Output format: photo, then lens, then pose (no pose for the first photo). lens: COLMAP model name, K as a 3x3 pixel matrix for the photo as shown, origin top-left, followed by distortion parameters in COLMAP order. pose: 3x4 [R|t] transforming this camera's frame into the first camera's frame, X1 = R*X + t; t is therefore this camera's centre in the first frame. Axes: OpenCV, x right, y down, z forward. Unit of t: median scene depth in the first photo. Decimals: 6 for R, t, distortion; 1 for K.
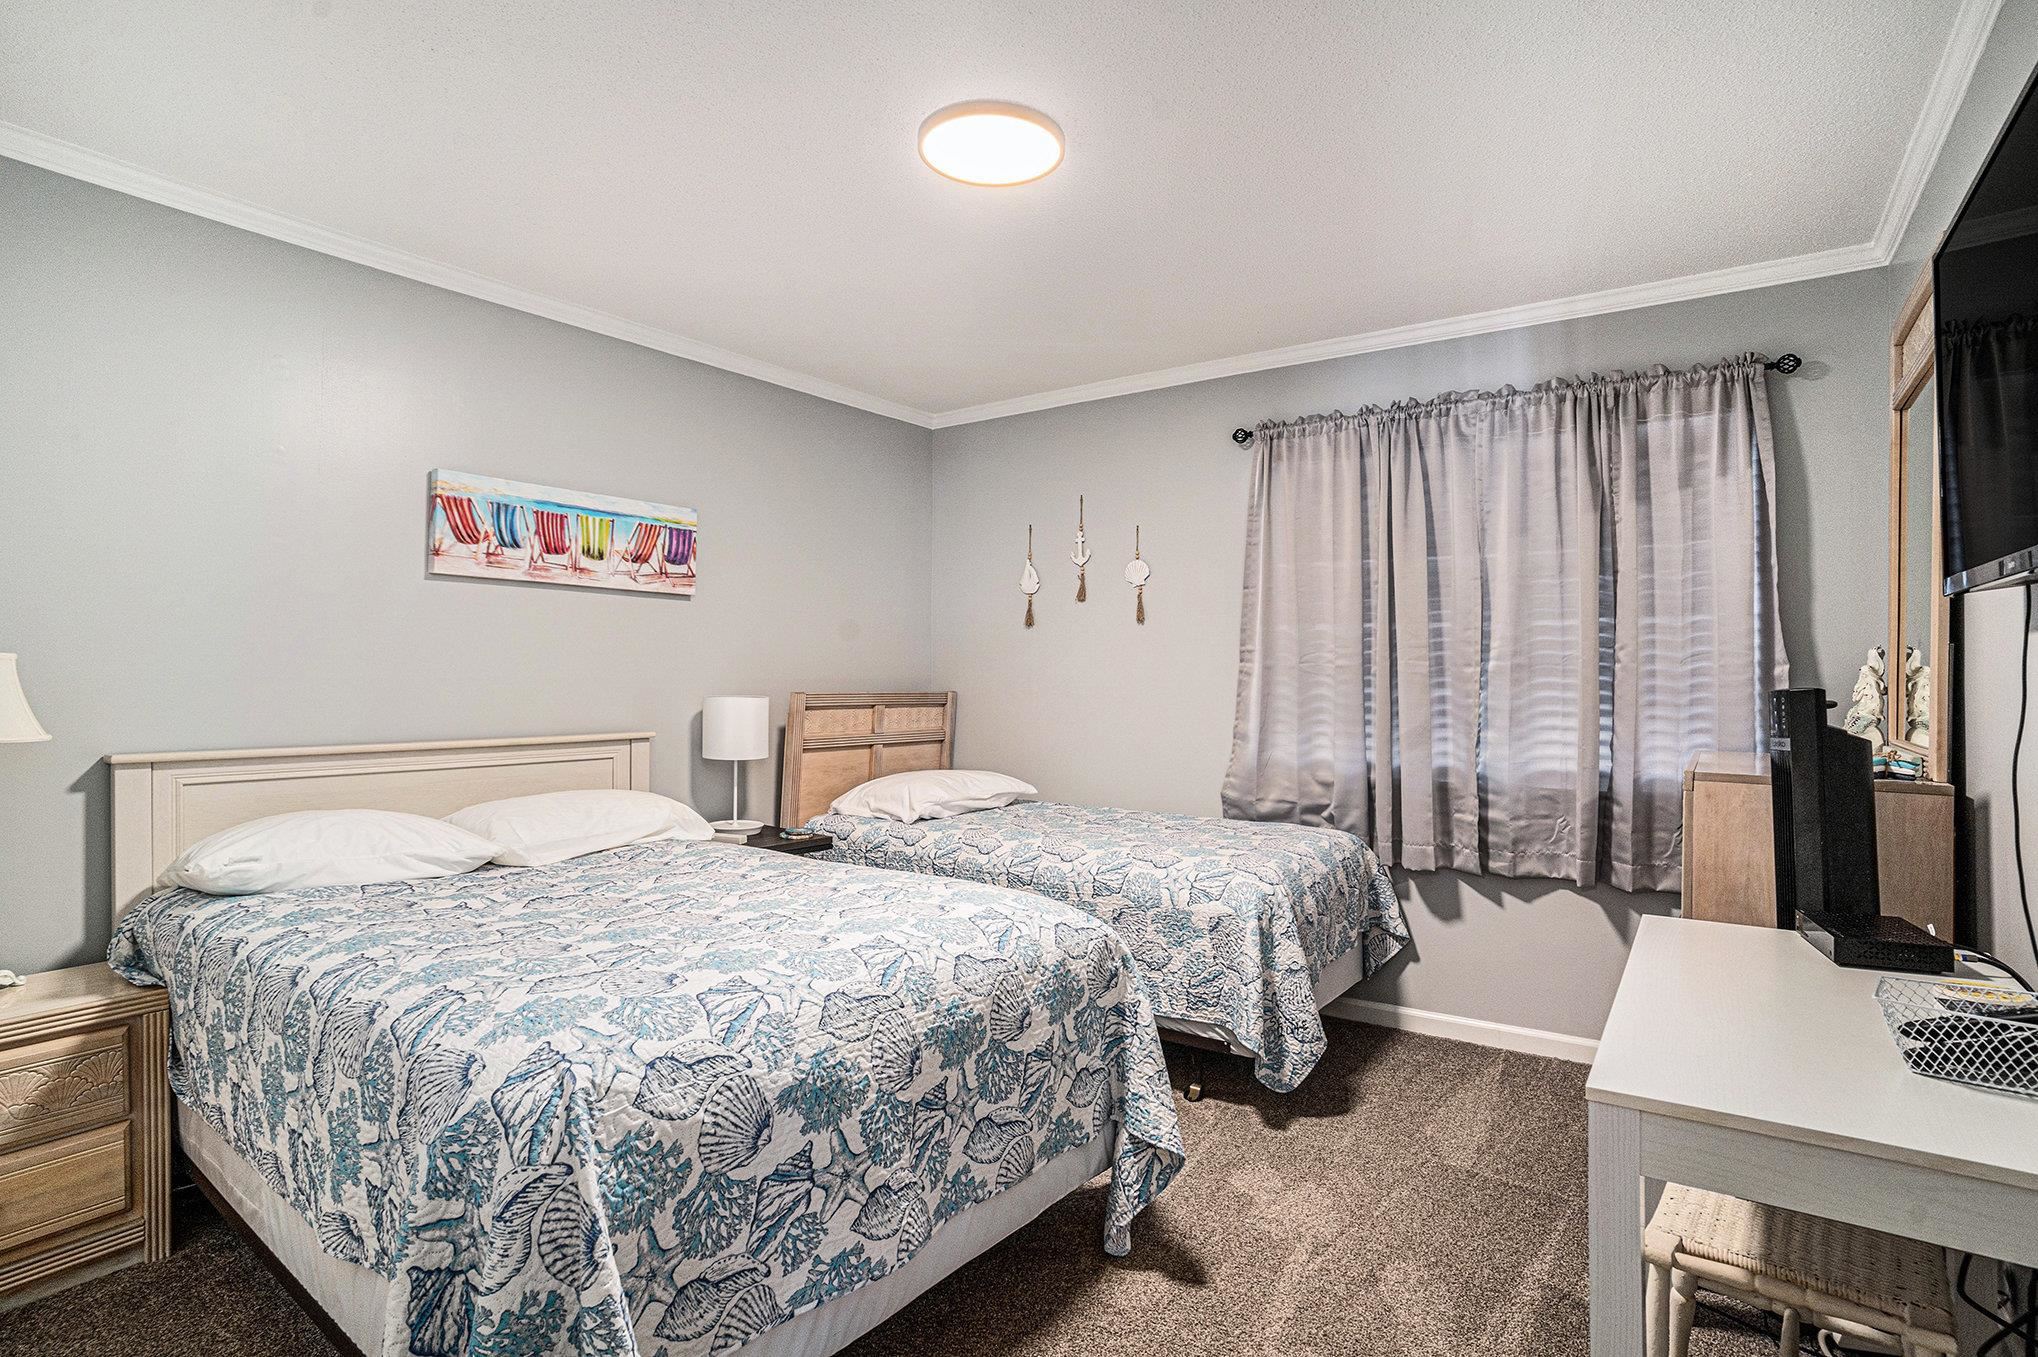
lens RADIAL K [[1018.9, 0, 1012.5], [0, 1018.9, 665.3], [0, 0, 1]] dist [-0.076797, 0.036333]
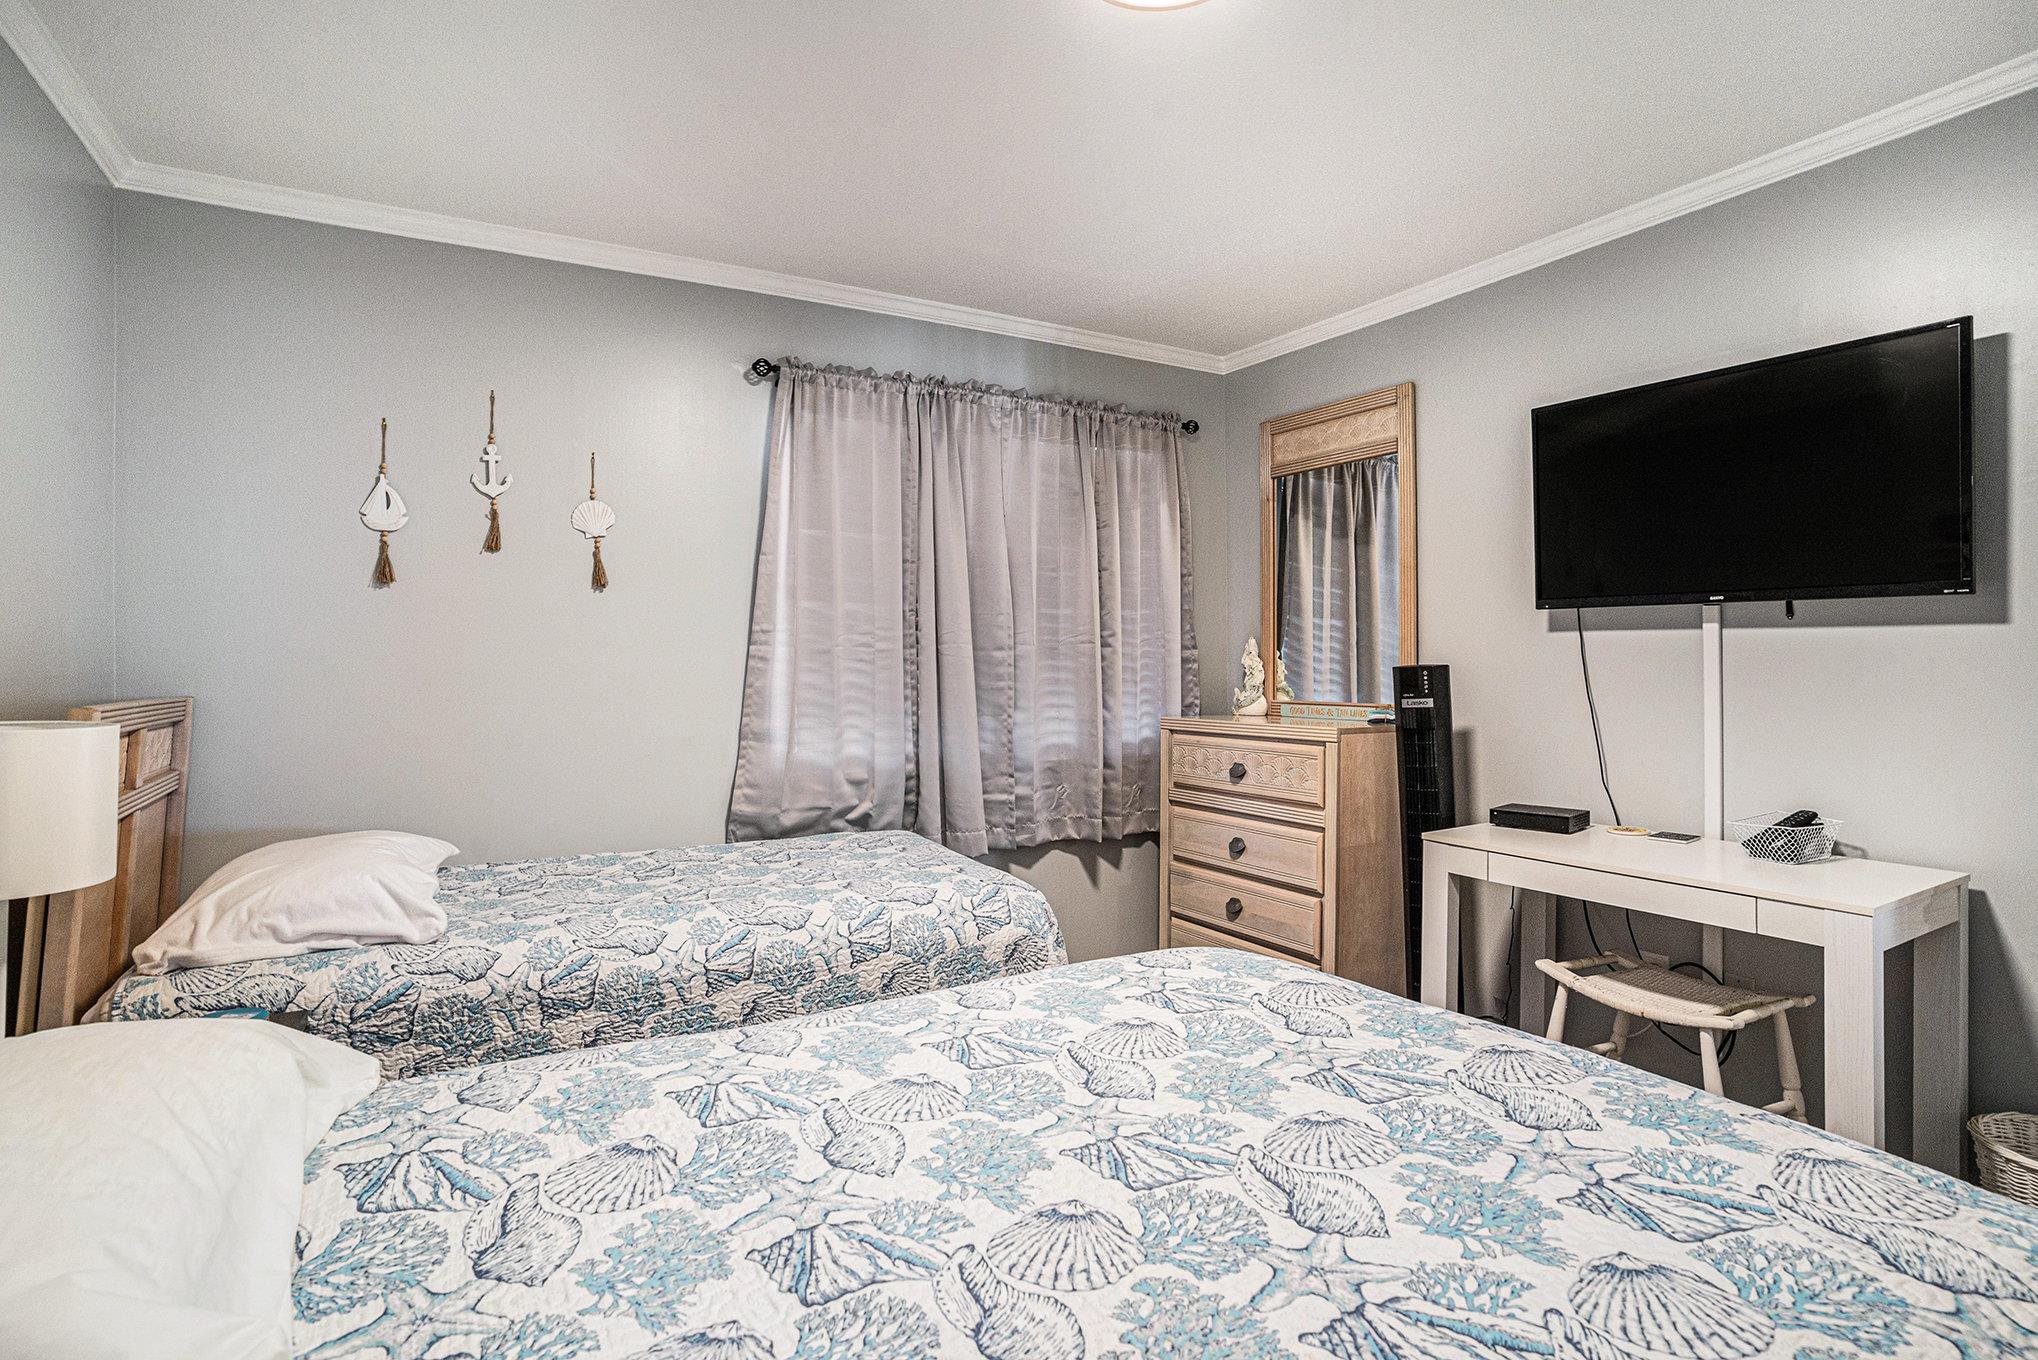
lens RADIAL K [[1018.9, 0, 1012.5], [0, 1018.9, 666.8], [0, 0, 1]] dist [-0.076797, 0.036333]
pose [[0.411032, -0.012050, 0.911541, -0.466265], [-0.002303, 0.999896, 0.014256, 0.001730], [-0.911618, -0.007959, 0.410962, 0.520669]]
